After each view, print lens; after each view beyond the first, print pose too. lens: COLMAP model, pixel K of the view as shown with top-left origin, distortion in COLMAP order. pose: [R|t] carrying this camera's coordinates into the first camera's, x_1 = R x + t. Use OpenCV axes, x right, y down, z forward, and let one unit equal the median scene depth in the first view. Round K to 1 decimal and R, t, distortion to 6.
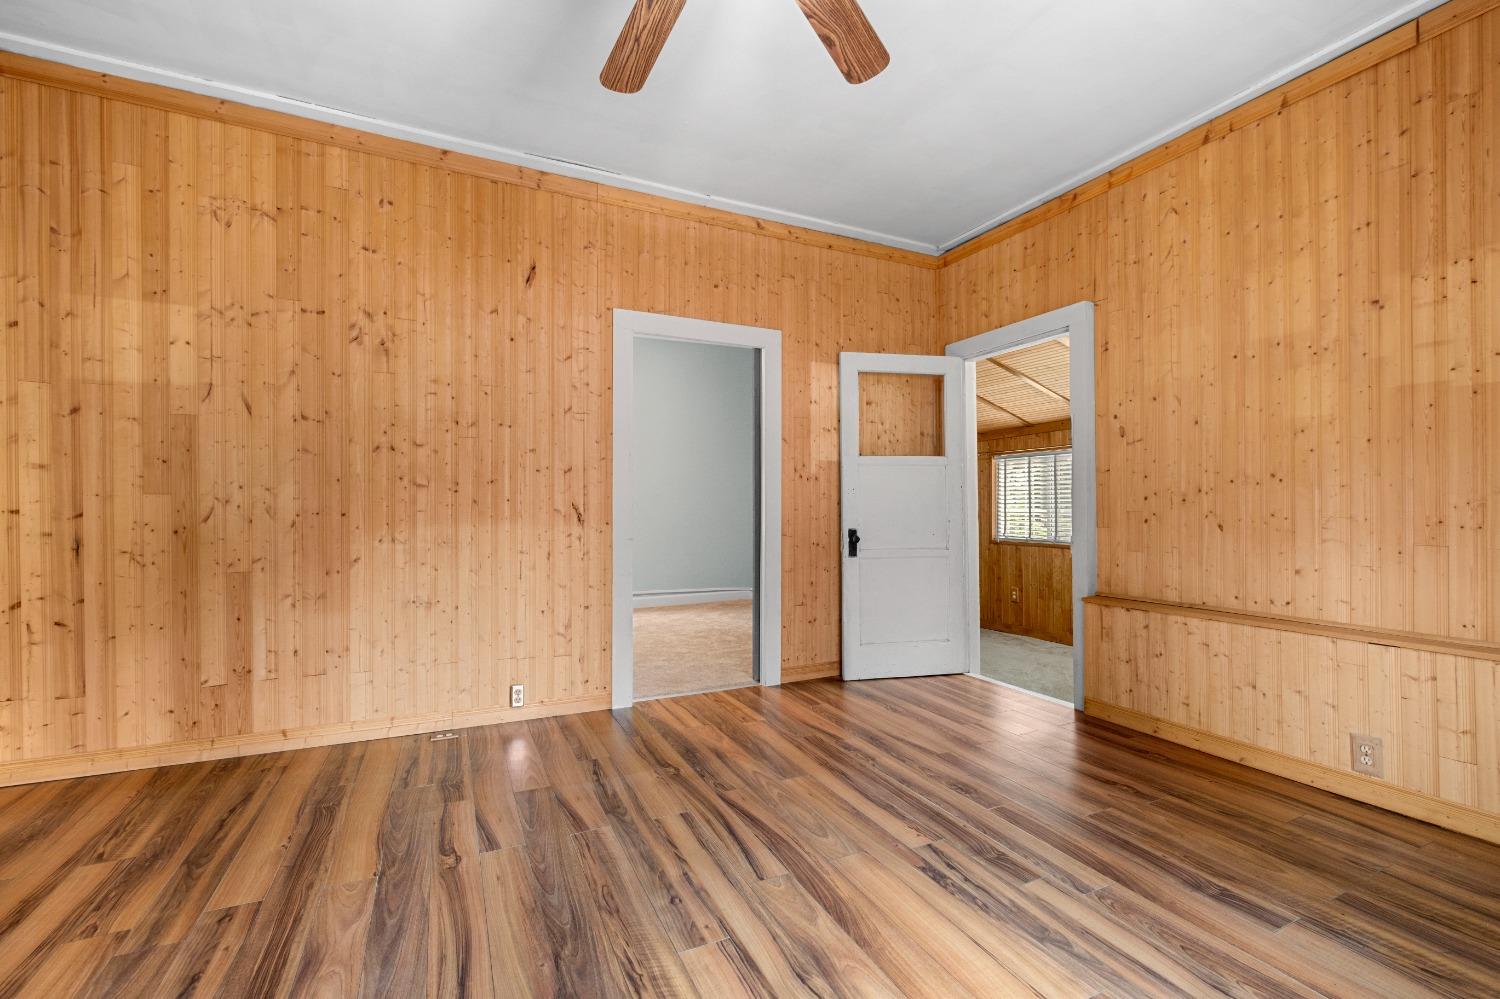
lens RADIAL K [[654.9, 0, 755.7], [0, 654.9, 499.6], [0, 0, 1]] dist [-0.006984, 0.000161]
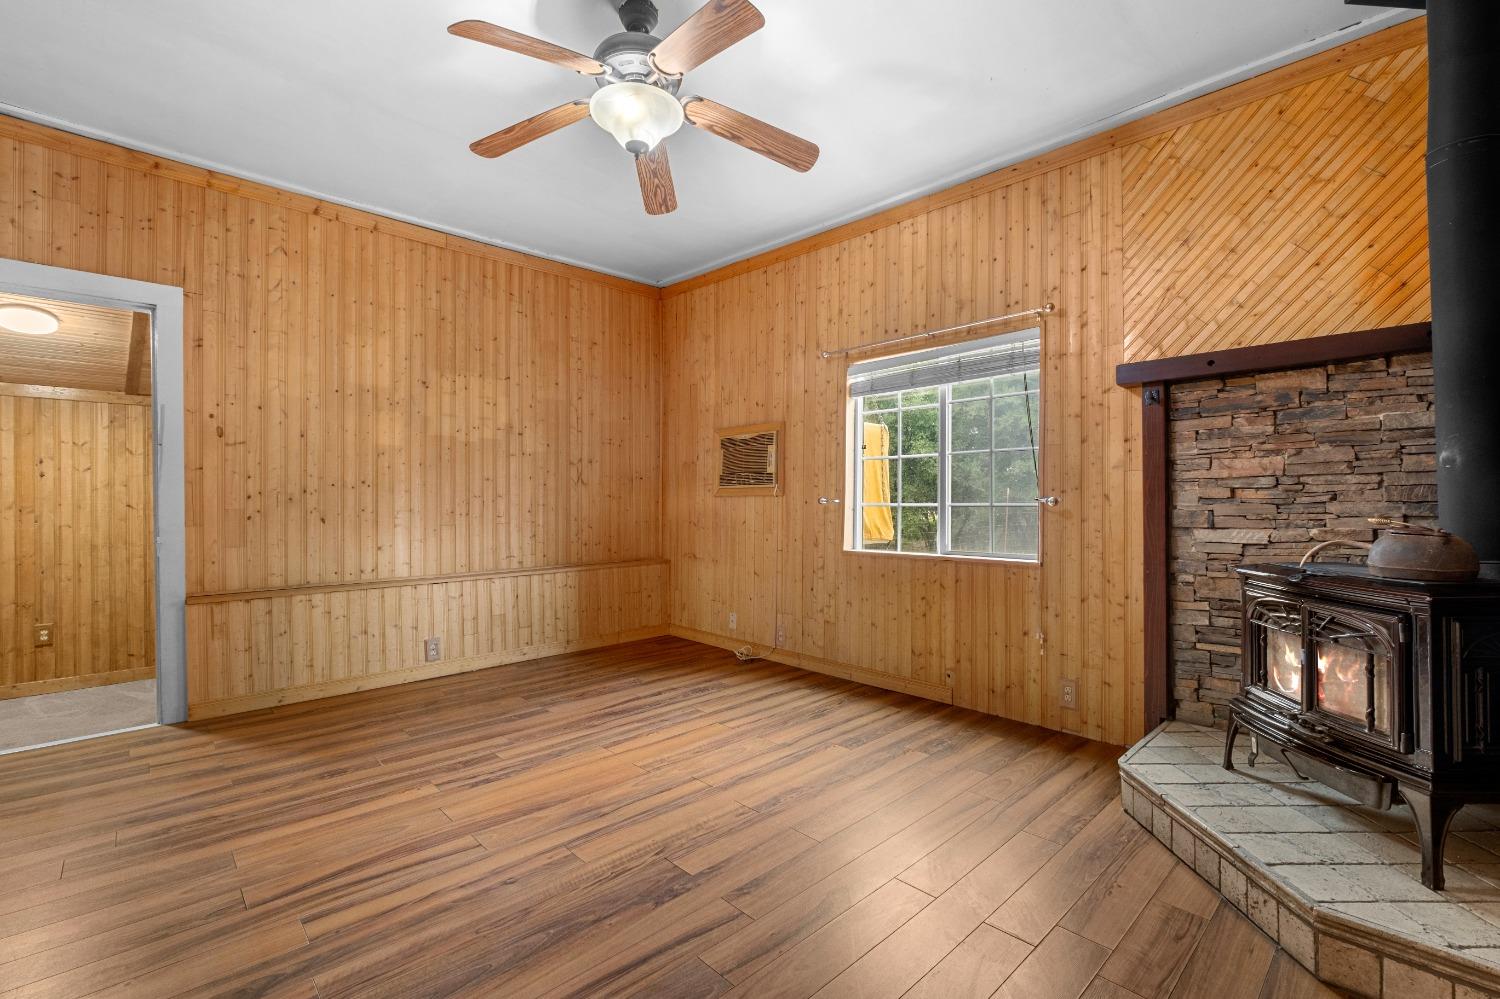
lens RADIAL K [[654.9, 0, 755.7], [0, 654.9, 499.6], [0, 0, 1]] dist [-0.006984, 0.000161]
pose [[-0.315373, 0.004139, 0.948959, -0.944276], [-0.005369, 0.999967, -0.006146, 0.005036], [-0.948953, -0.007033, -0.315340, 0.730242]]
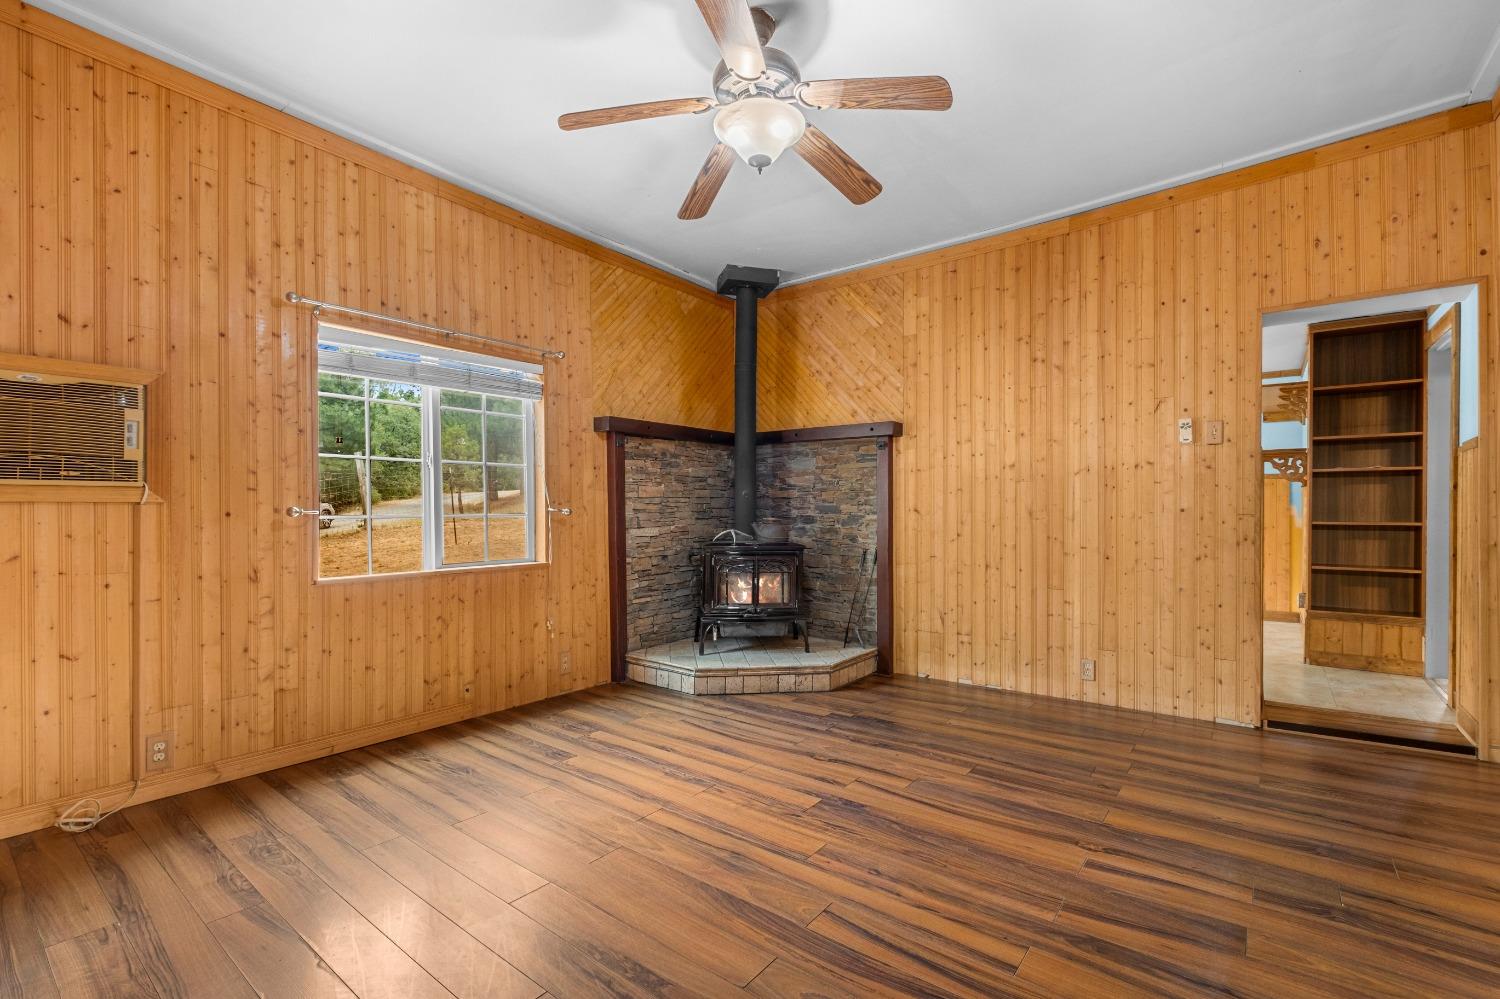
lens RADIAL K [[662.7, 0, 757.8], [0, 662.7, 516.3], [0, 0, 1]] dist [-0.003348, -0.000324]
pose [[-0.893402, 0.007989, -0.449188, 0.415854], [0.007974, 0.999966, 0.001925, 0.010138], [0.449188, -0.001862, -0.893435, 1.448518]]
